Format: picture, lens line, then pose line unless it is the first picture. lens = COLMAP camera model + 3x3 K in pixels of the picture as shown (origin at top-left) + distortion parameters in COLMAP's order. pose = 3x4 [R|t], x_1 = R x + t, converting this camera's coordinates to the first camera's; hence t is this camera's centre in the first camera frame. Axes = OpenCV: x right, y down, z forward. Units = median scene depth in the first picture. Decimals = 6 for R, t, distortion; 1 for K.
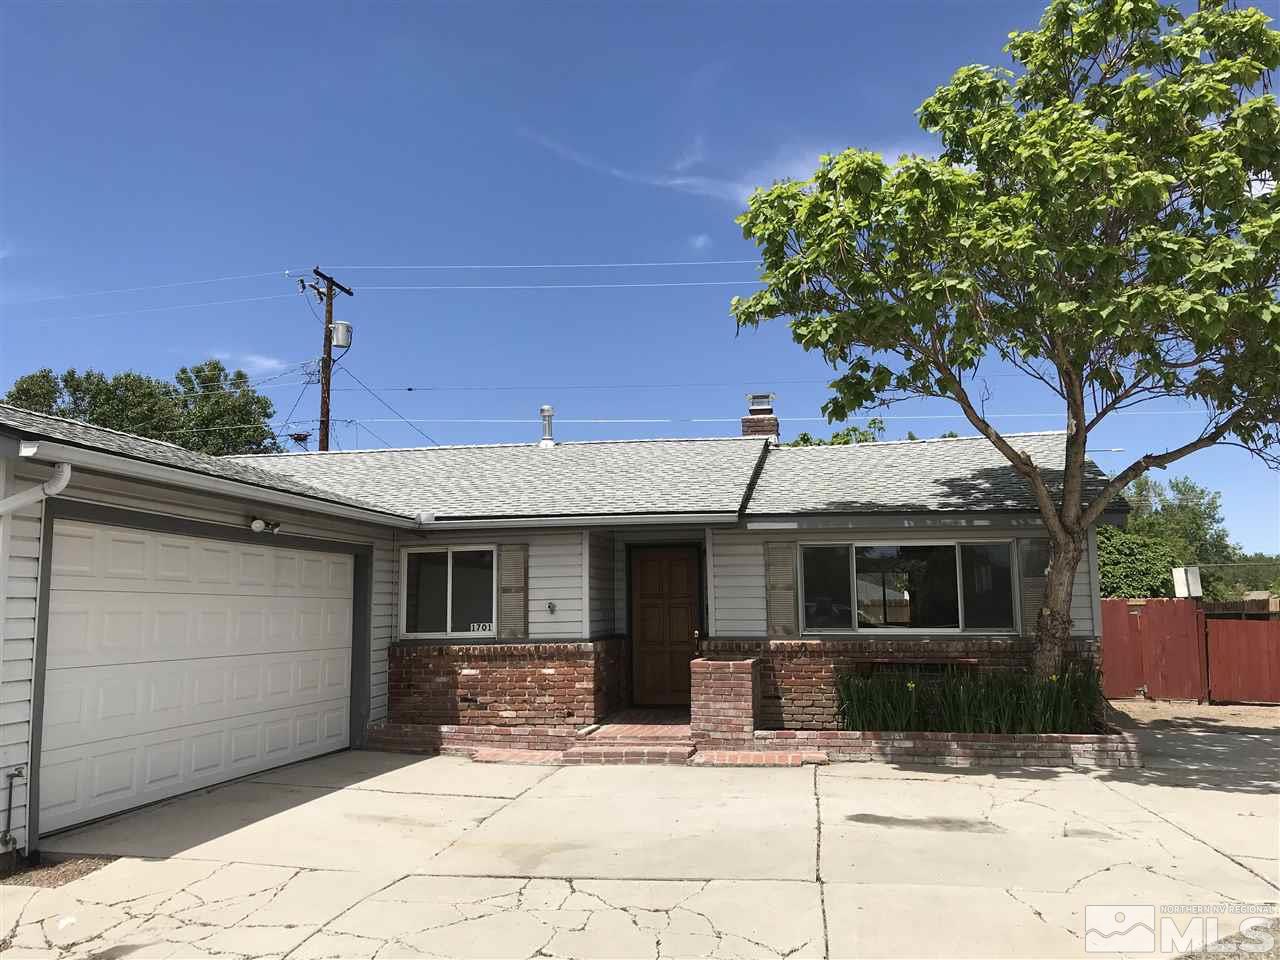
lens RADIAL K [[1047.2, 0, 648.1], [0, 1047.2, 467.7], [0, 0, 1]] dist [0.050656, -0.056515]
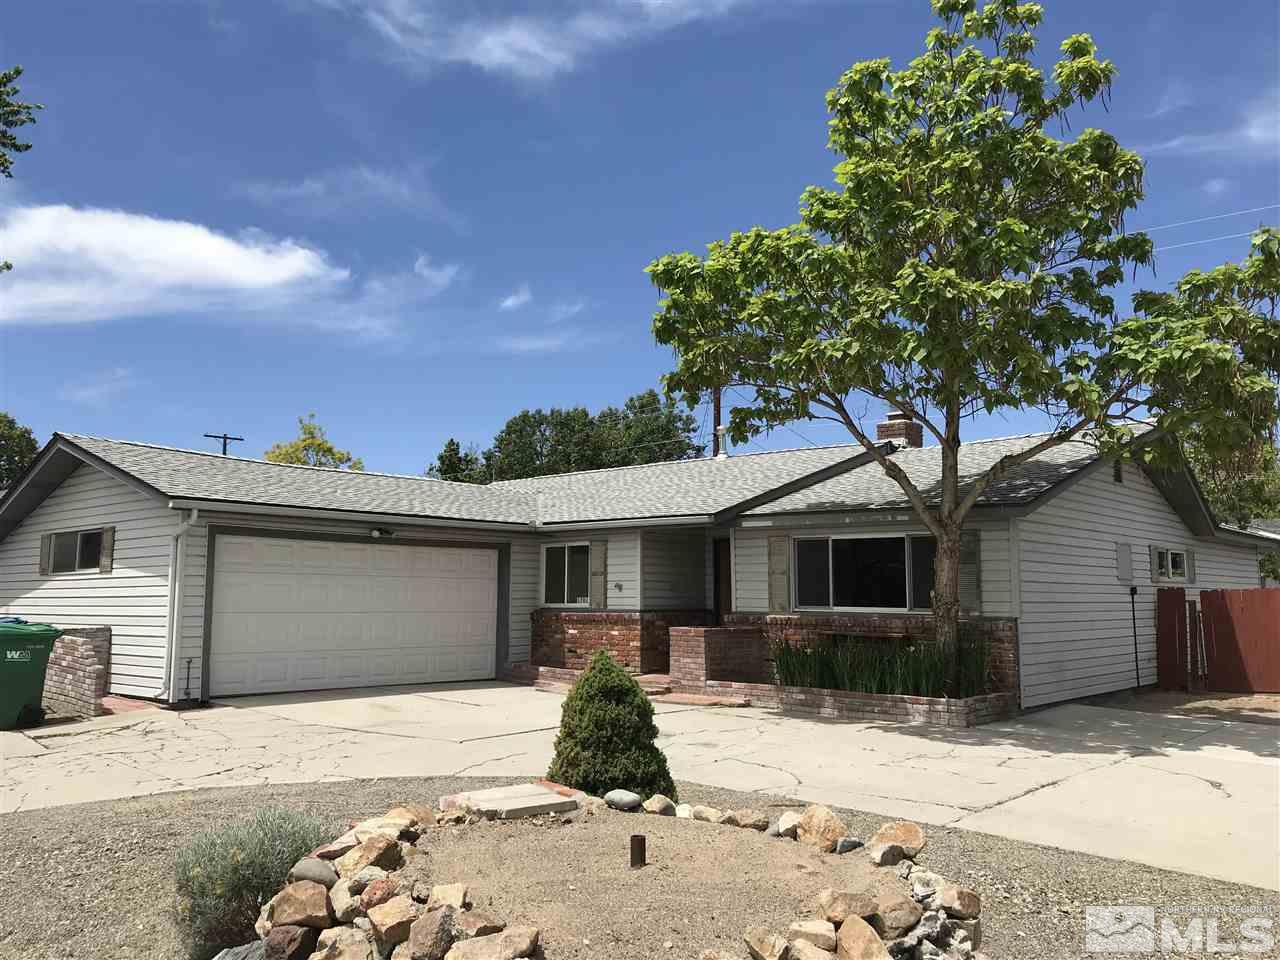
lens RADIAL K [[1047.2, 0, 649.2], [0, 1047.2, 468.6], [0, 0, 1]] dist [0.050656, -0.056515]
pose [[0.847145, -0.049000, -0.529097, 0.676719], [0.055825, 0.998436, -0.003083, -0.014196], [0.528420, -0.026925, 0.848556, -0.135243]]
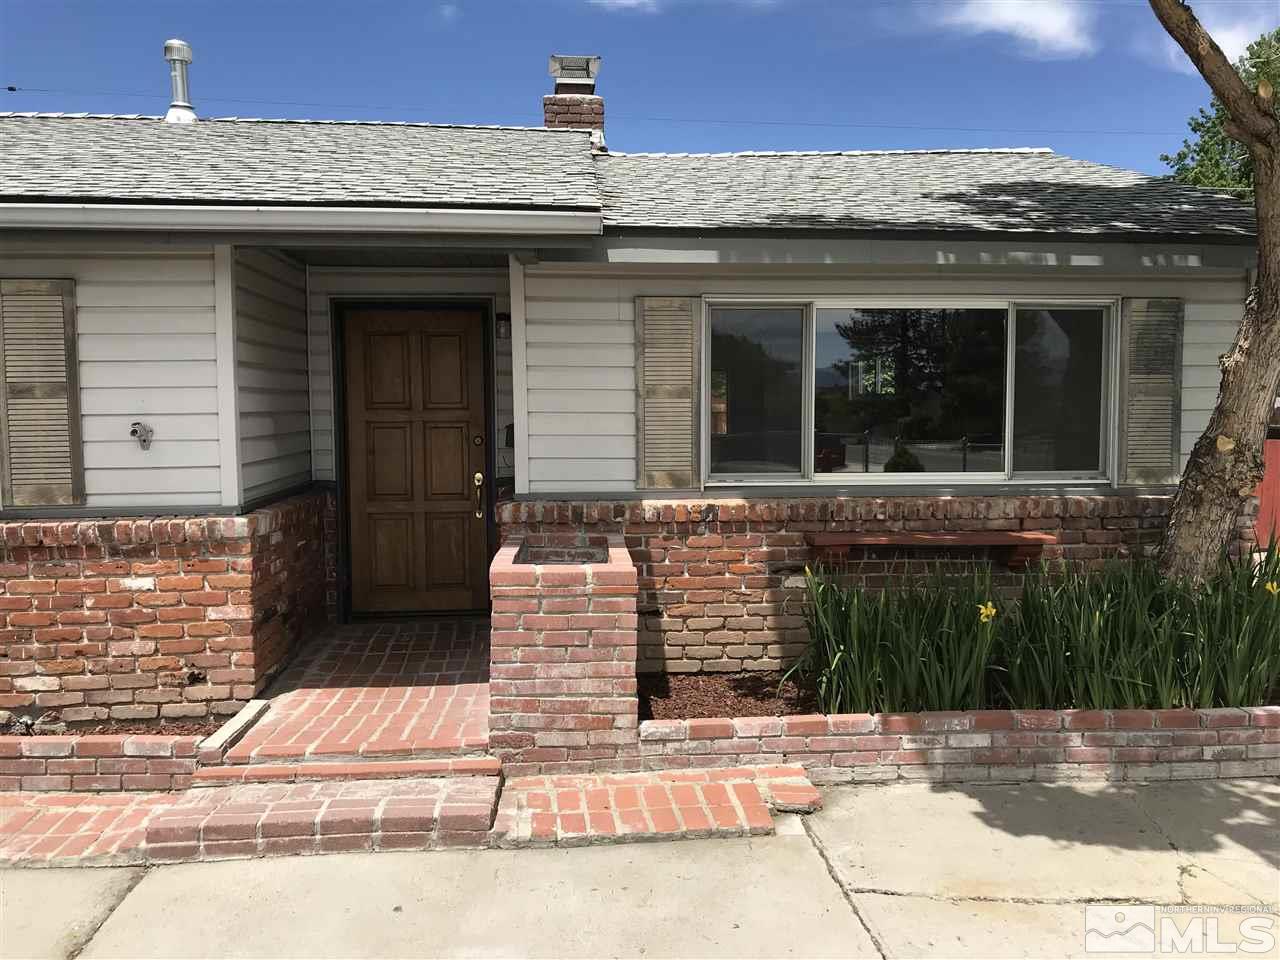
lens RADIAL K [[1047.2, 0, 643.4], [0, 1047.2, 471.9], [0, 0, 1]] dist [0.050656, -0.056515]
pose [[0.970269, -0.010049, 0.241822, 0.000122], [-0.036905, 0.981312, 0.188853, 0.061760], [-0.239200, -0.192162, 0.951765, 0.552342]]
